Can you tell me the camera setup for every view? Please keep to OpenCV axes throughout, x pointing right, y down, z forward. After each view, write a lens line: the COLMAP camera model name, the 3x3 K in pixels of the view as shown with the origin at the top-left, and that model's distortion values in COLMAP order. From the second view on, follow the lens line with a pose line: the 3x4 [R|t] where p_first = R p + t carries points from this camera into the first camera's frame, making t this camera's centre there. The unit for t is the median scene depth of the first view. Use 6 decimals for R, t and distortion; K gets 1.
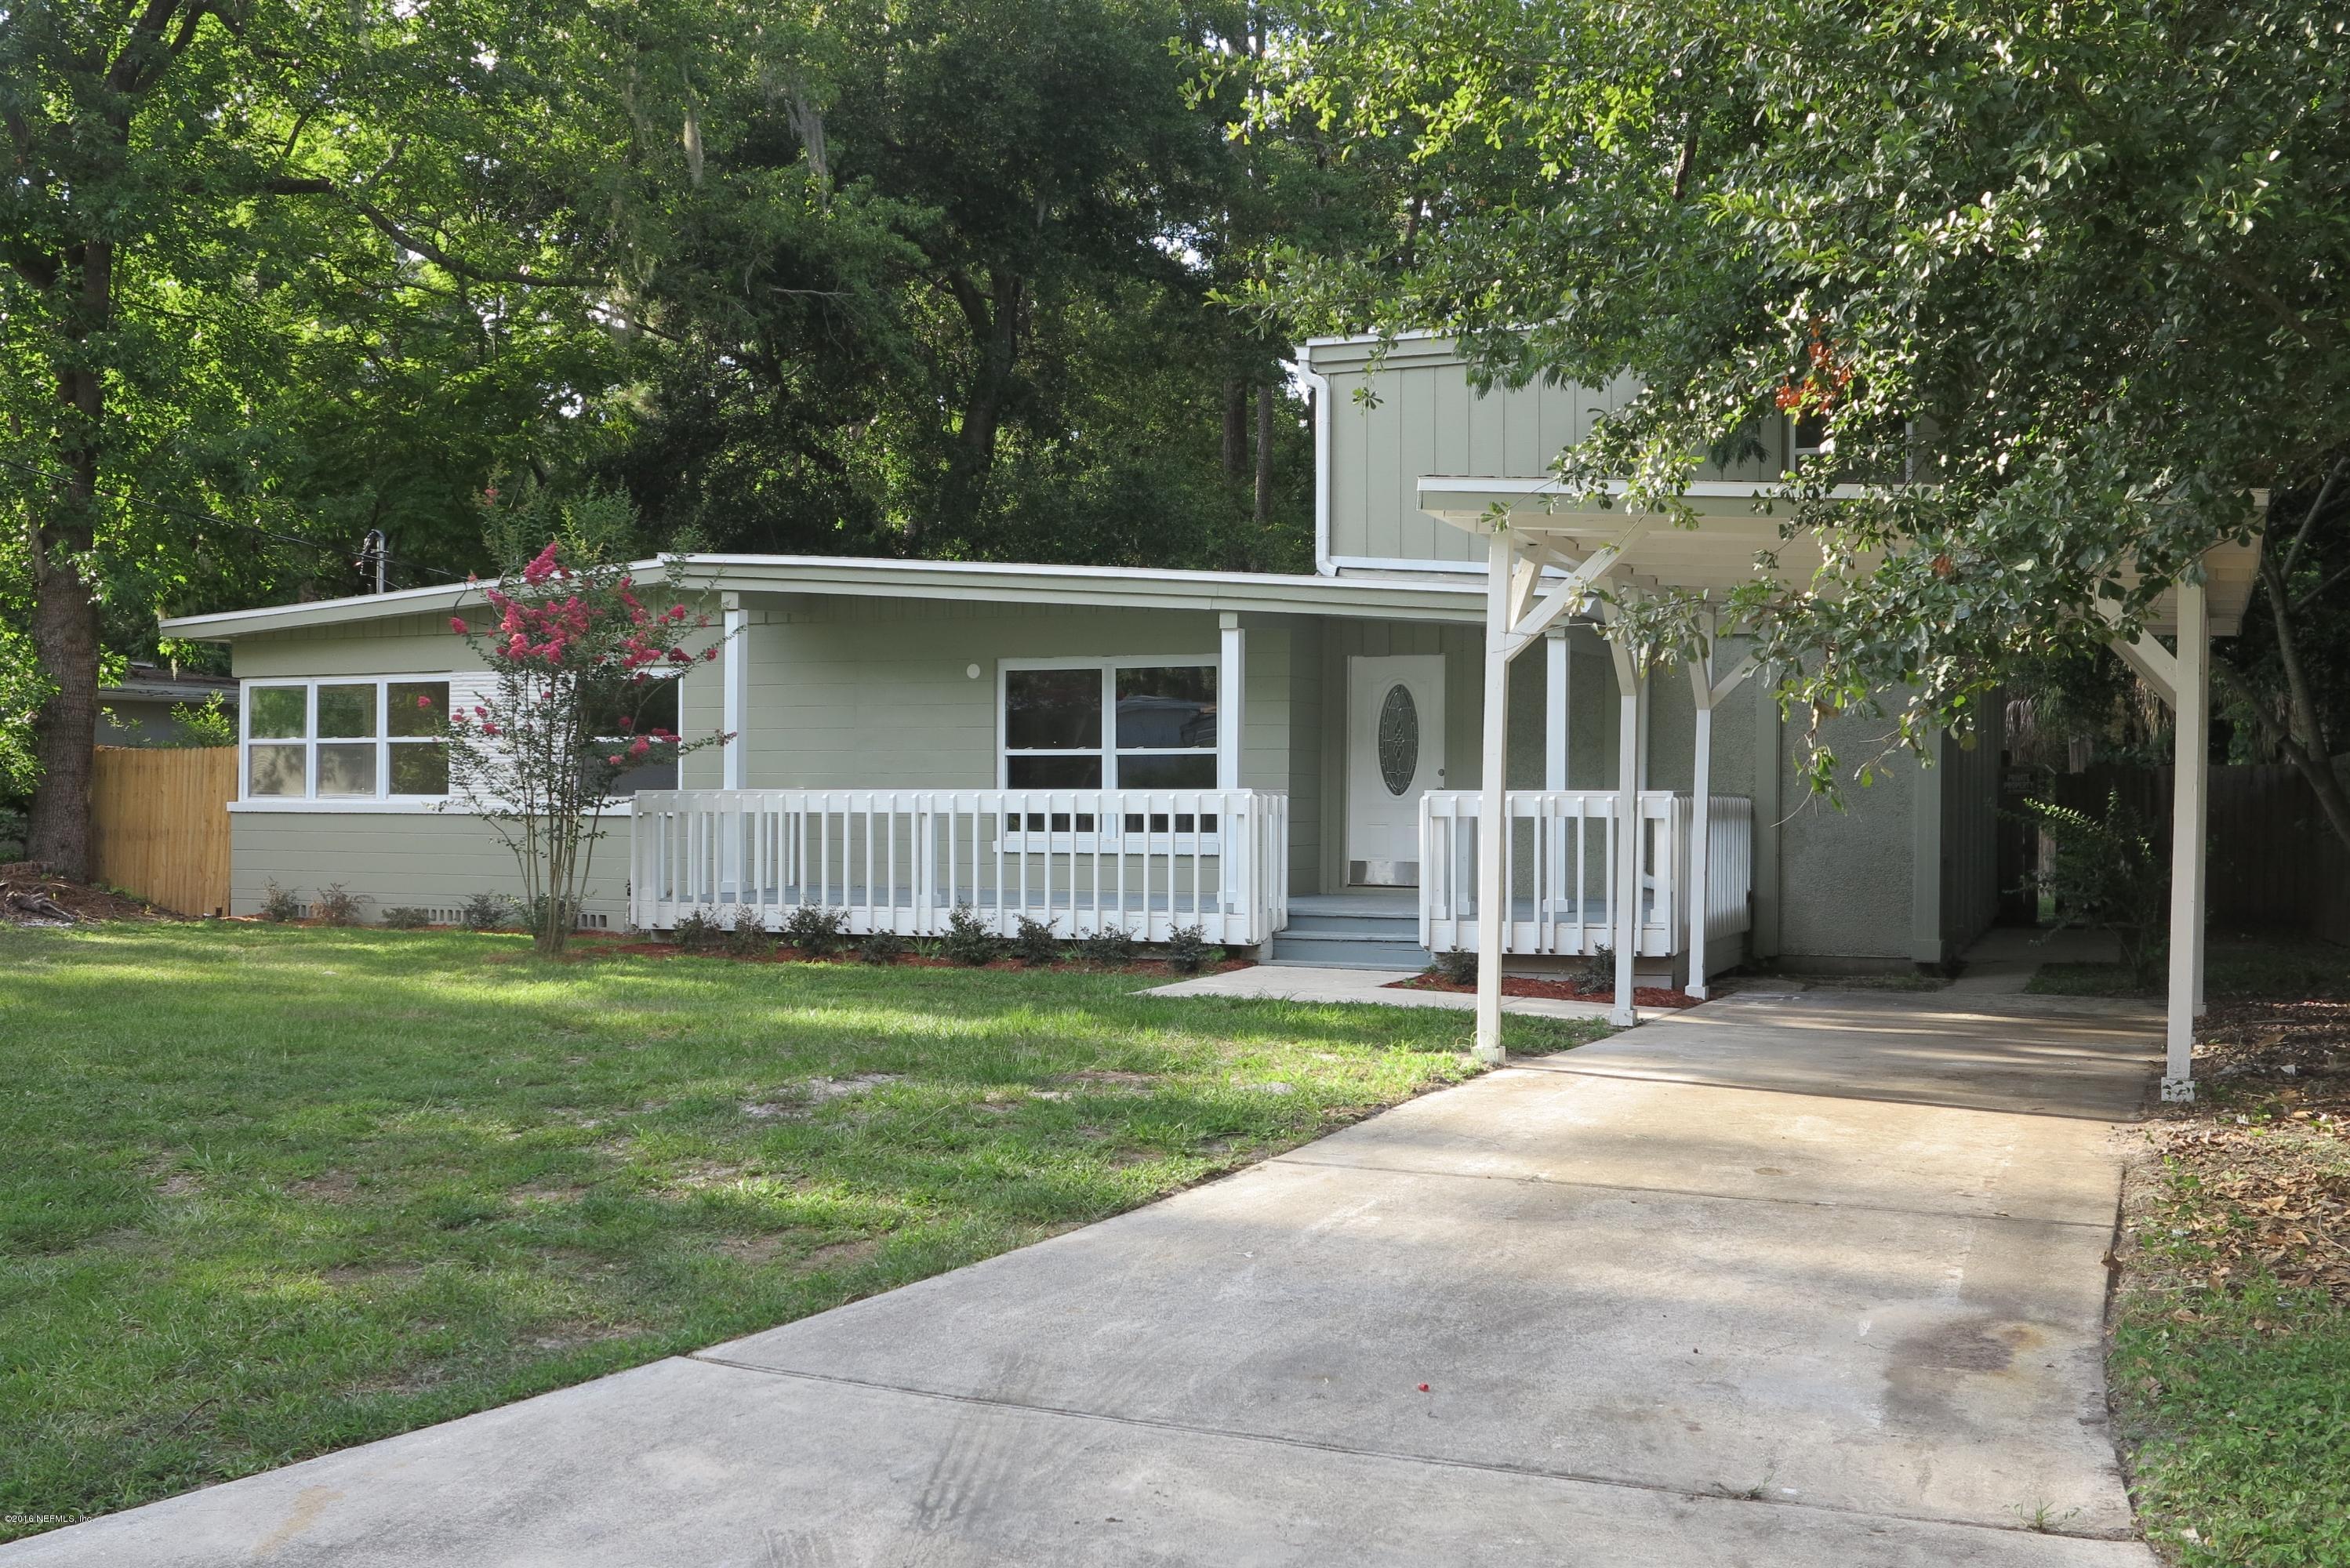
lens RADIAL K [[2298.8, 0, 1175.4], [0, 2298.8, 774.8], [0, 0, 1]] dist [-0.073699, 0.000000]
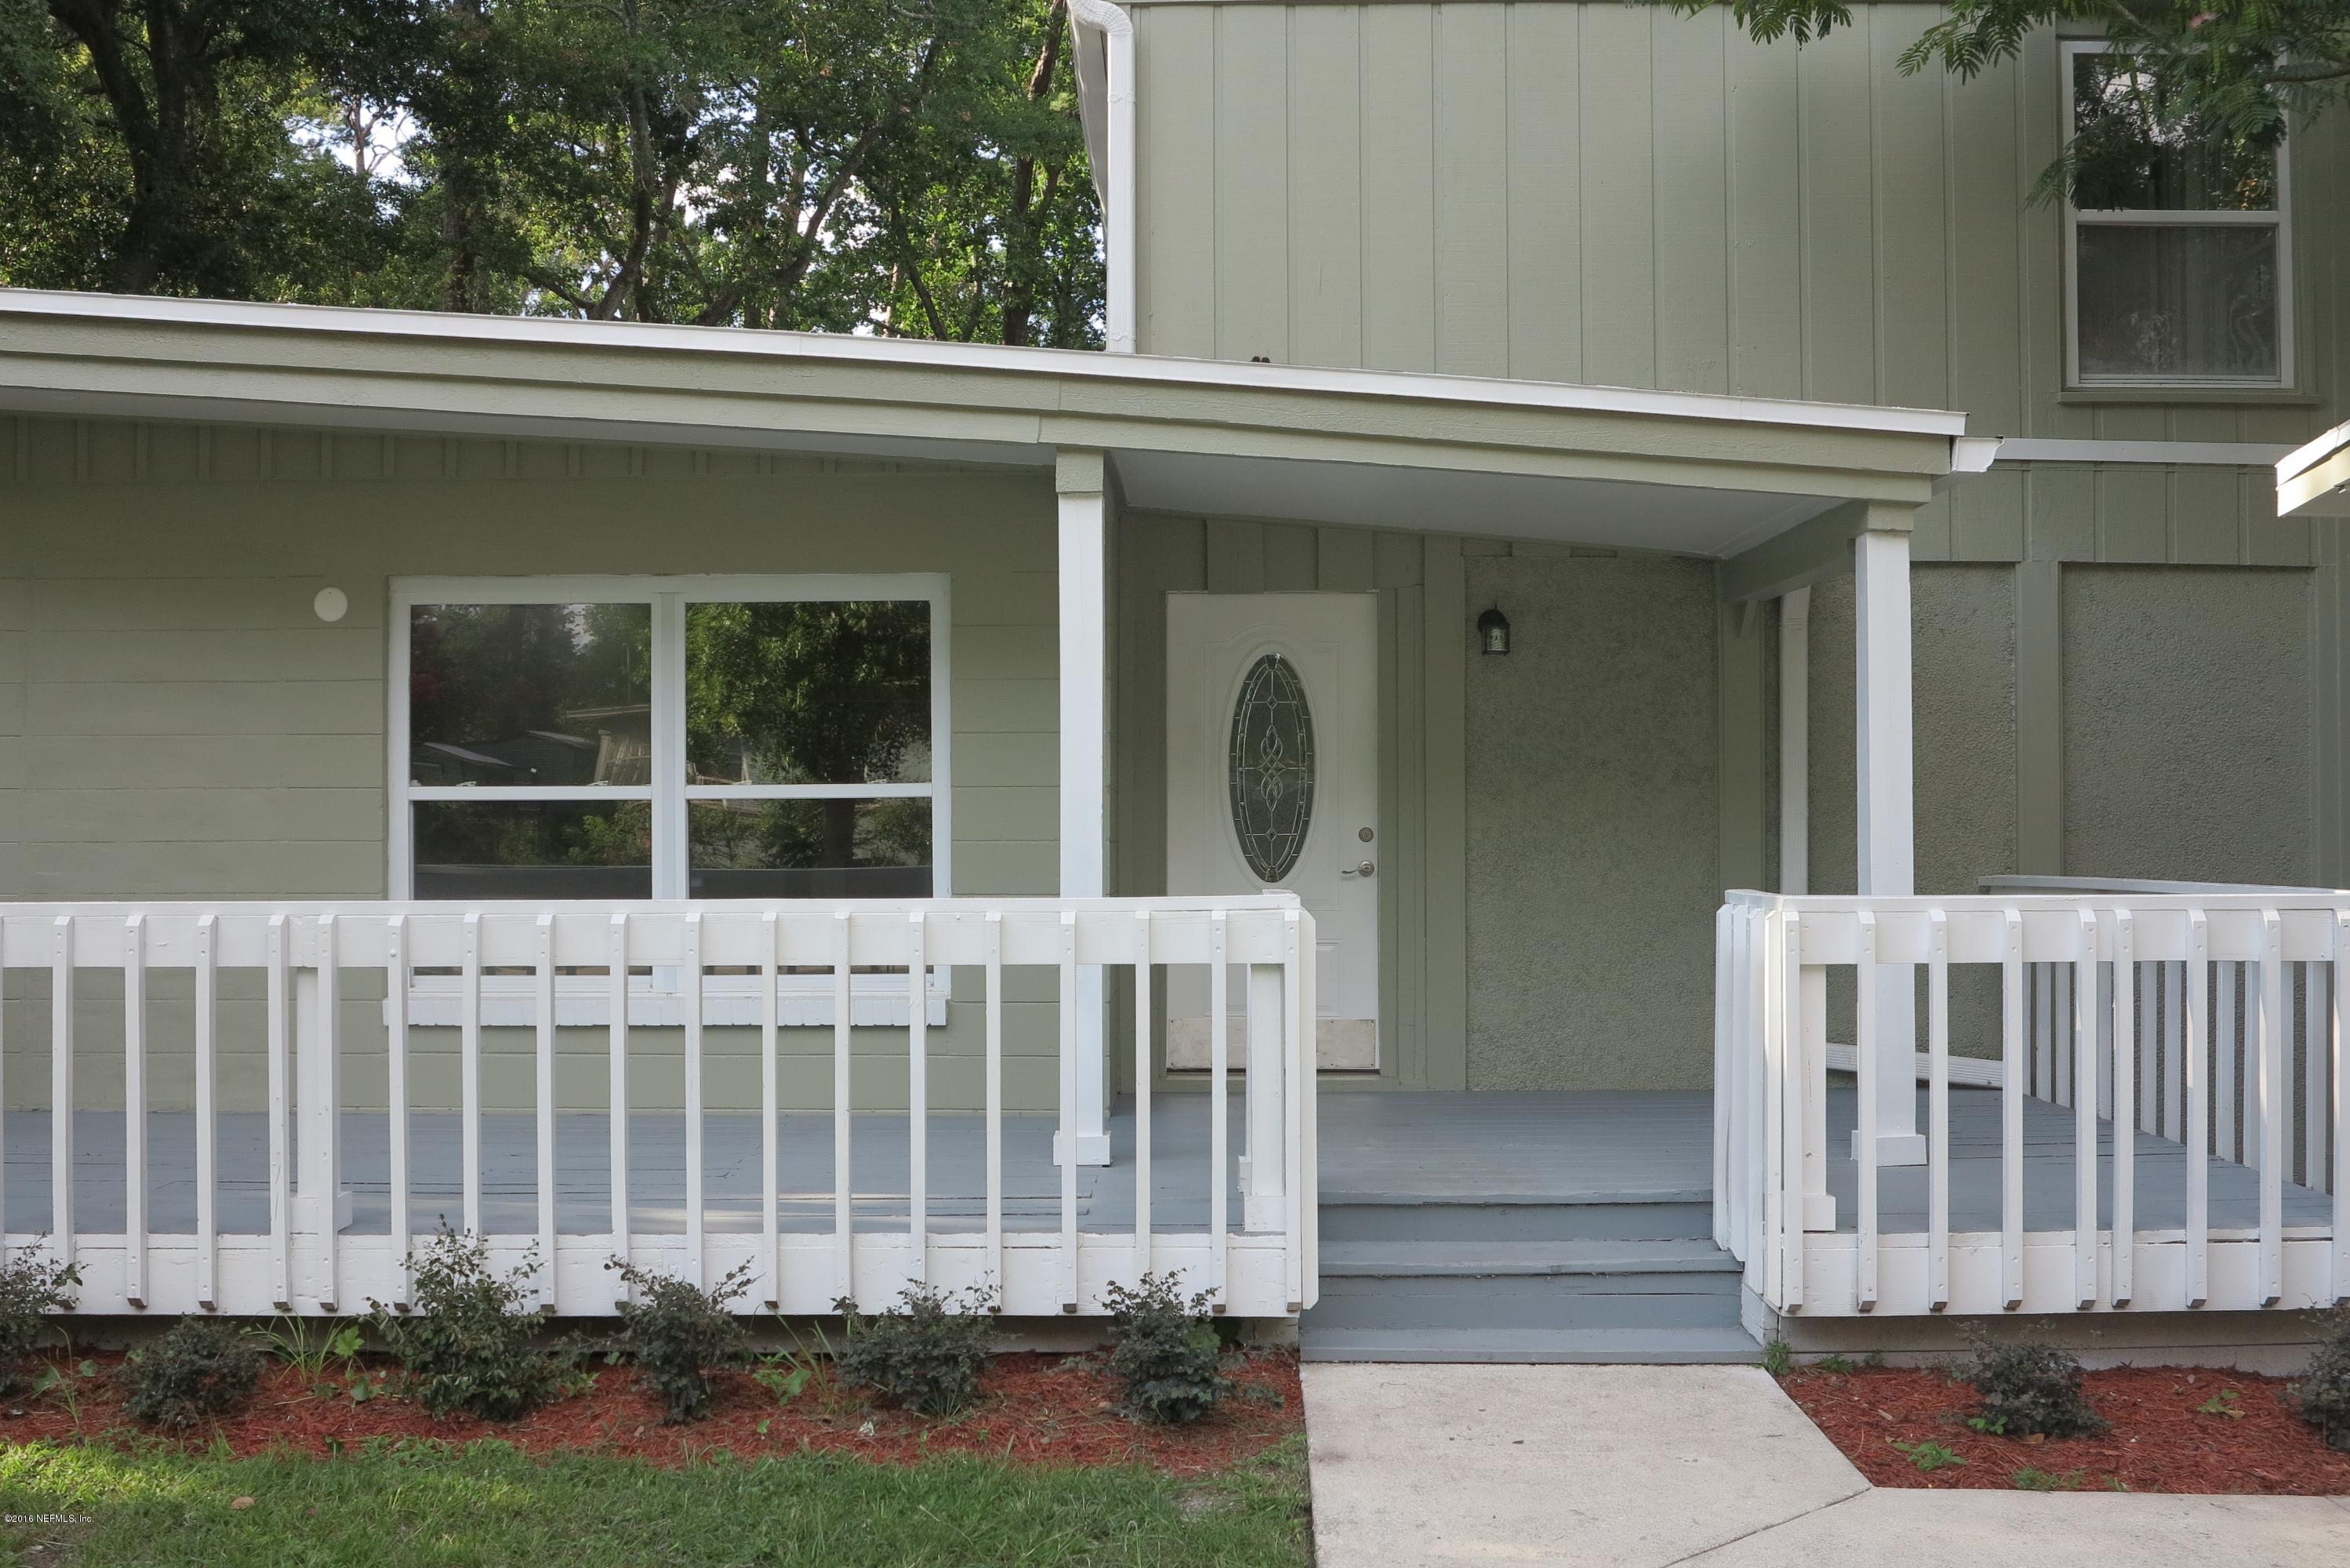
lens RADIAL K [[2298.8, 0, 1170.3], [0, 2298.8, 795.0], [0, 0, 1]] dist [-0.073699, 0.000000]
pose [[0.924730, 0.001809, 0.380620, -0.107033], [0.002216, 0.999946, -0.010137, -0.005230], [-0.380618, 0.010218, 0.924676, 0.561703]]
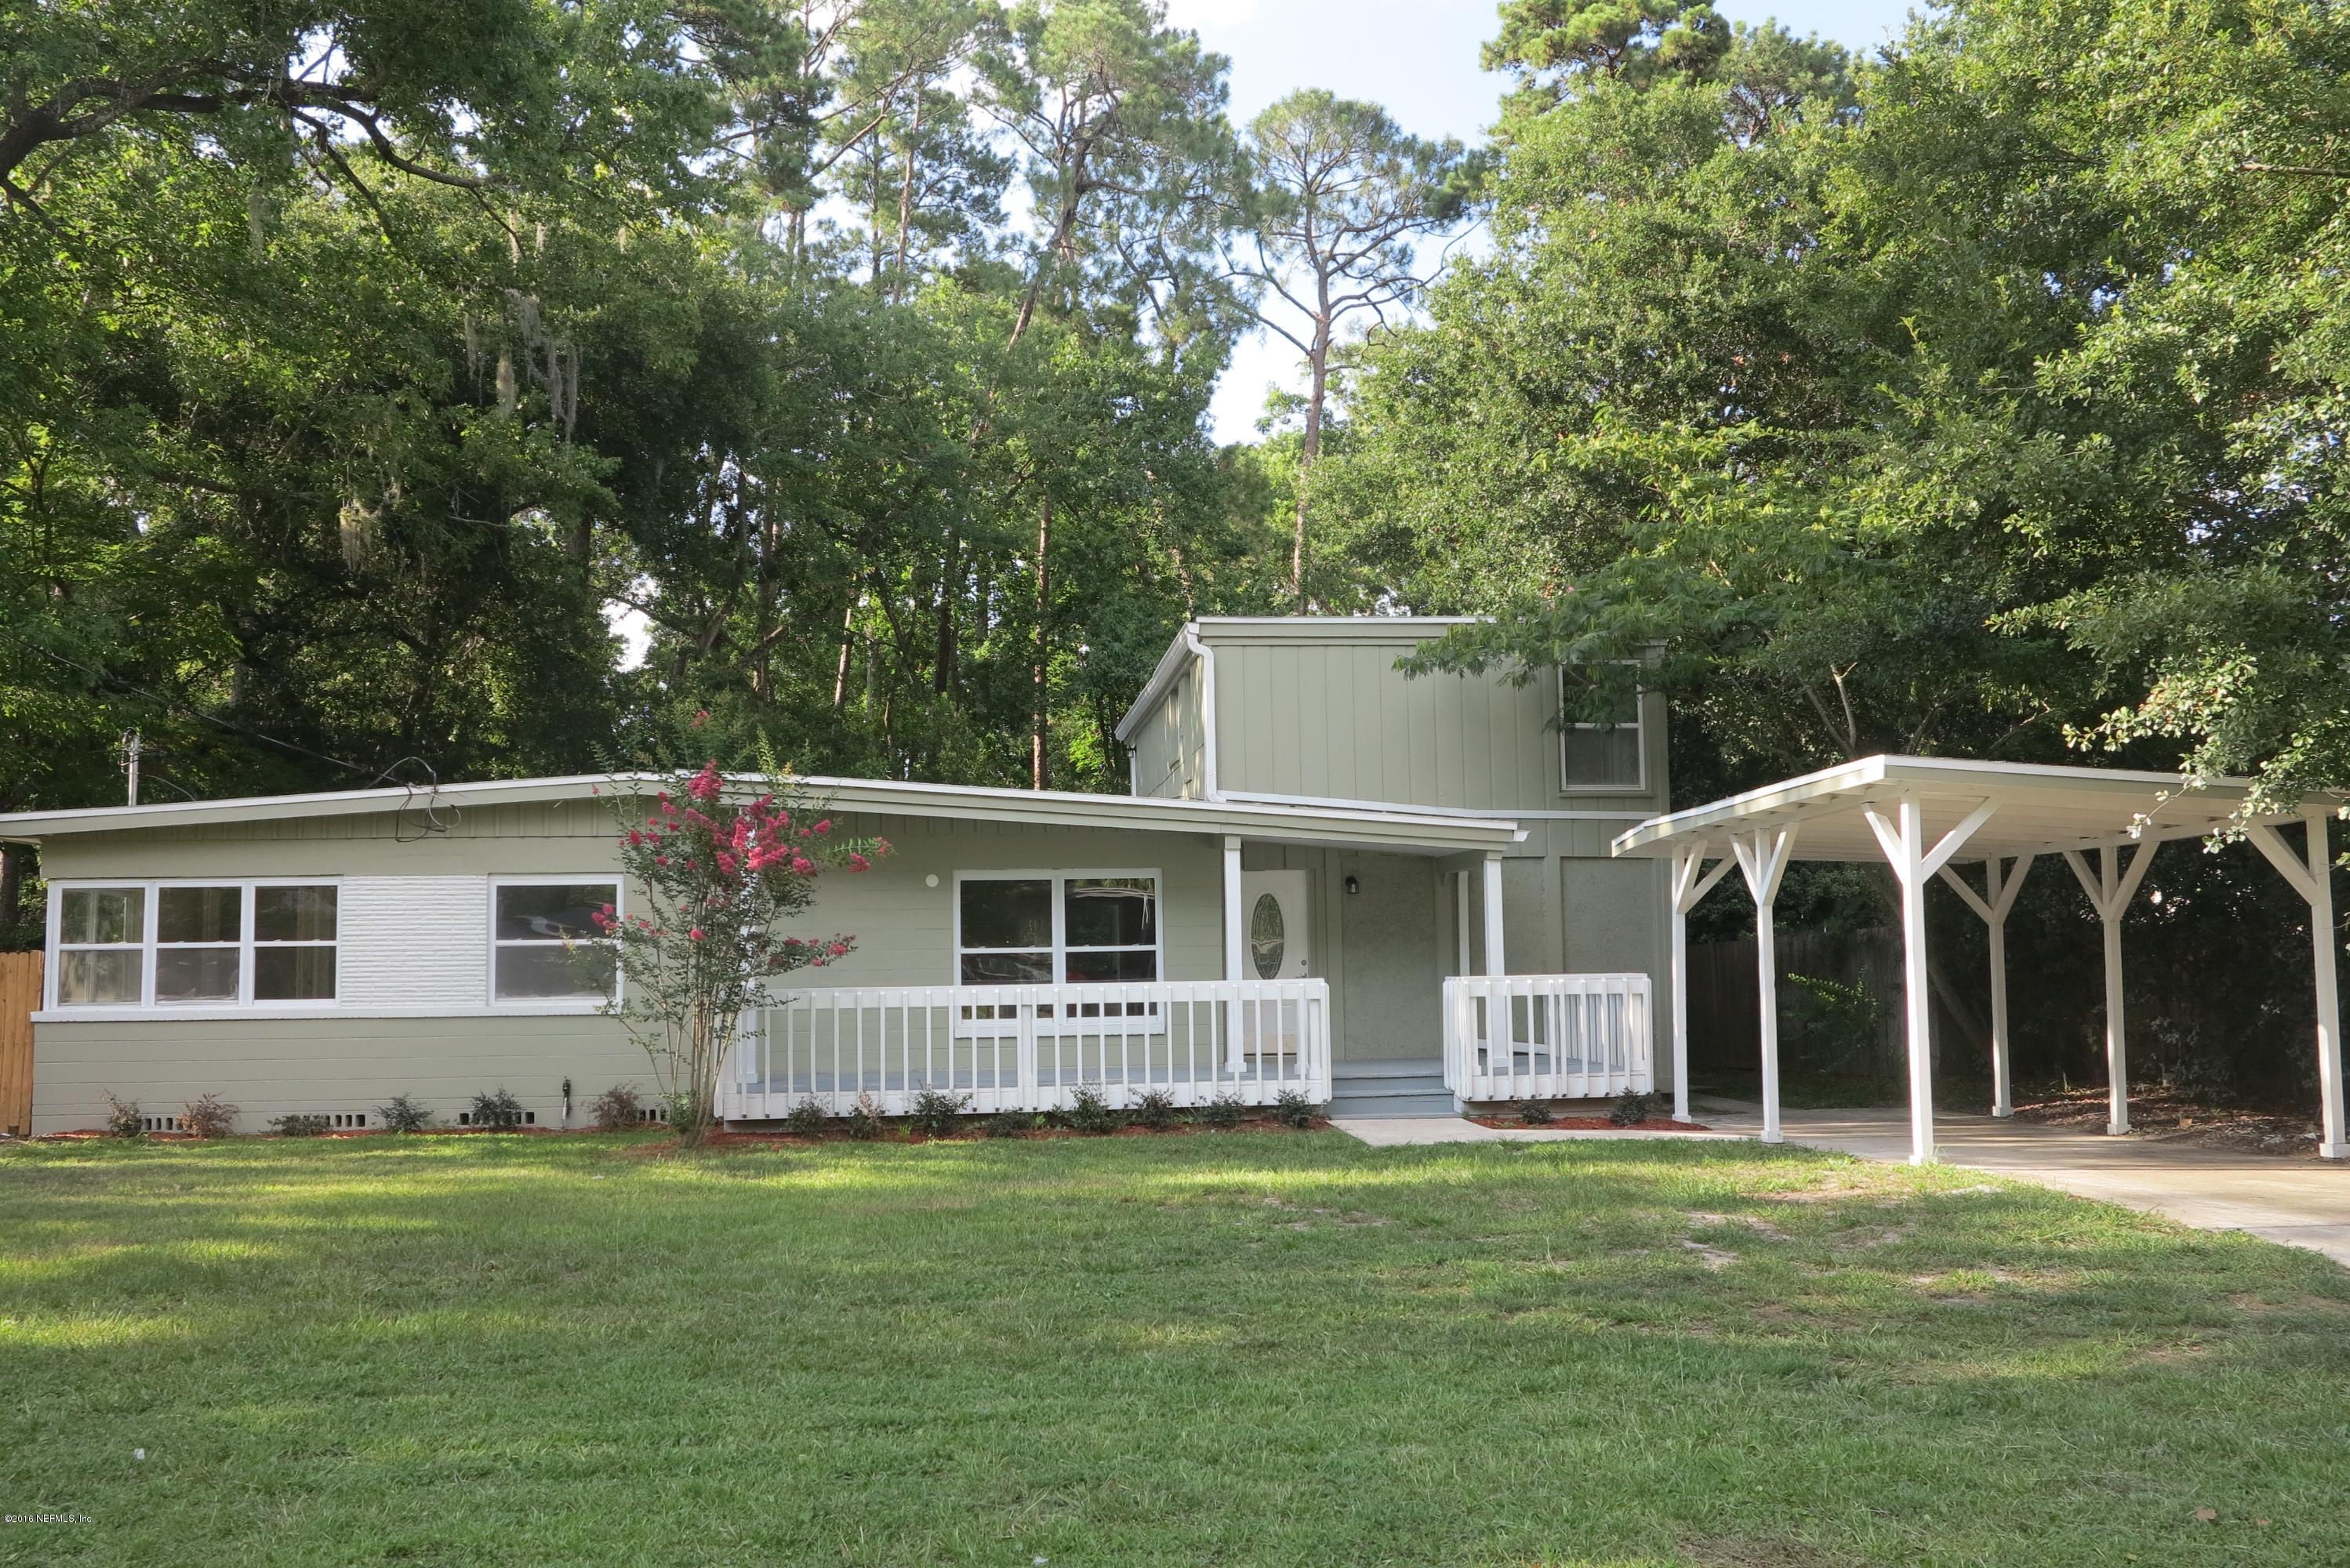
lens RADIAL K [[1936.4, 0, 1183.5], [0, 1936.4, 790.1], [0, 0, 1]] dist [-0.048753, 0.017009]
pose [[0.868005, 0.030557, 0.495615, -0.471156], [0.014495, 0.996120, -0.086803, -0.004690], [-0.496345, 0.082529, 0.864194, 0.100435]]
